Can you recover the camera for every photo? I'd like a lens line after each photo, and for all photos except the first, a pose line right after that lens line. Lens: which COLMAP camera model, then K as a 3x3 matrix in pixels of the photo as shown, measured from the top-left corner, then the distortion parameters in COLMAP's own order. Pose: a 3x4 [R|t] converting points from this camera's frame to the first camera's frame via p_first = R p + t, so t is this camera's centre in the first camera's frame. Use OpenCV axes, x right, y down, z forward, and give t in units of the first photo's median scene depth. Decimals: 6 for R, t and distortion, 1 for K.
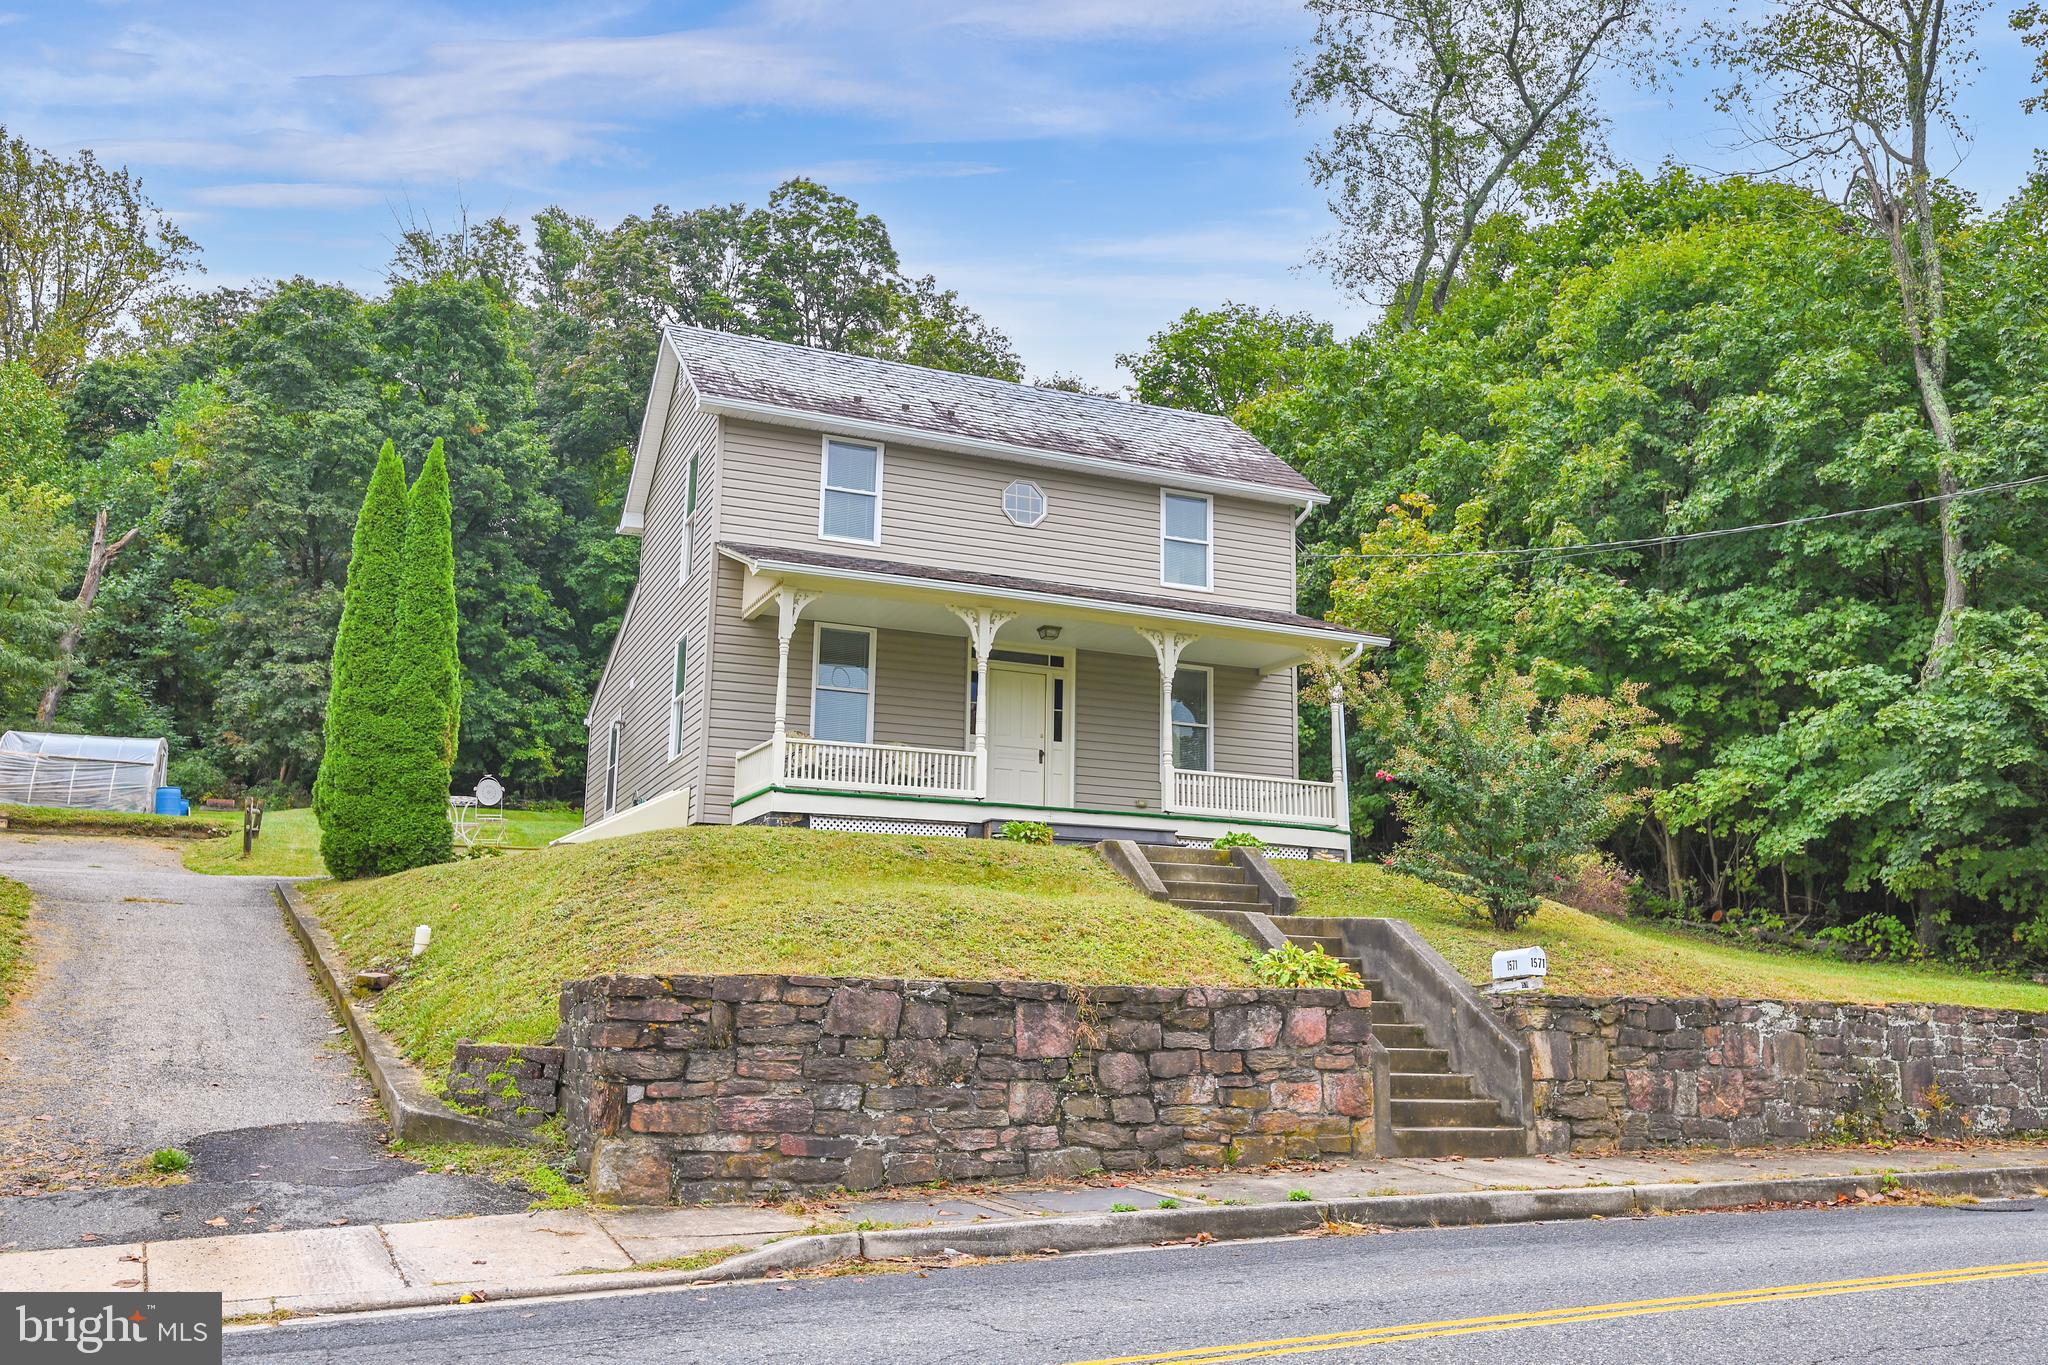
lens RADIAL K [[1762.5, 0, 1030.3], [0, 1762.5, 678.6], [0, 0, 1]] dist [-0.005416, 0.001813]
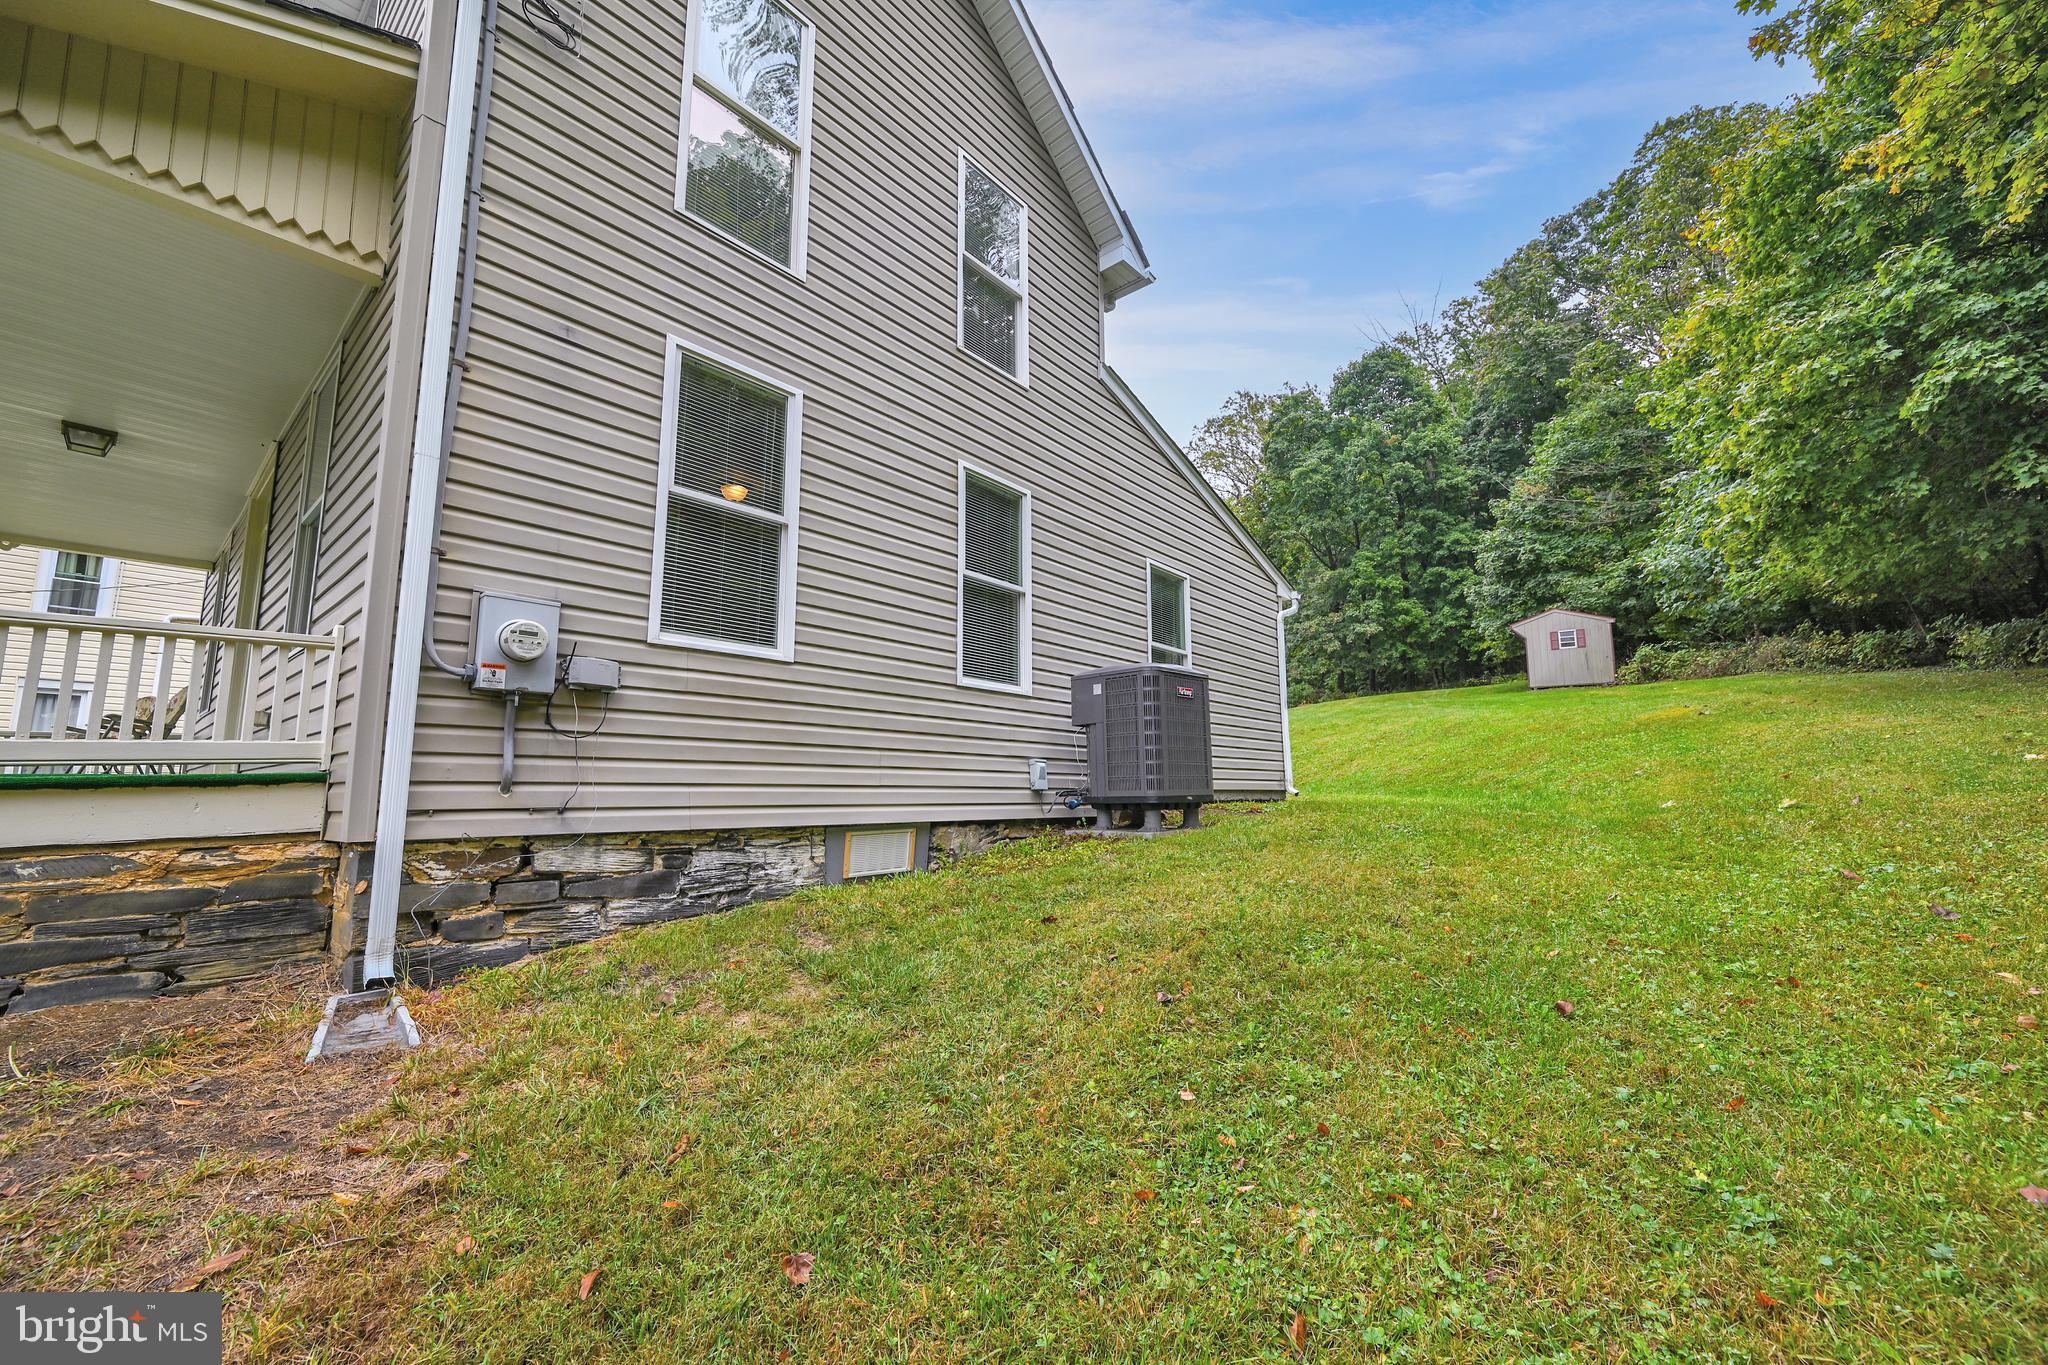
lens RADIAL K [[800.1, 0, 1019.7], [0, 800.1, 680.9], [0, 0, 1]] dist [-0.003782, 0.001192]
pose [[0.443822, -0.144394, -0.884405, 0.508664], [0.195330, 0.978790, -0.061781, 0.170477], [0.874568, -0.145331, 0.462613, 1.649338]]
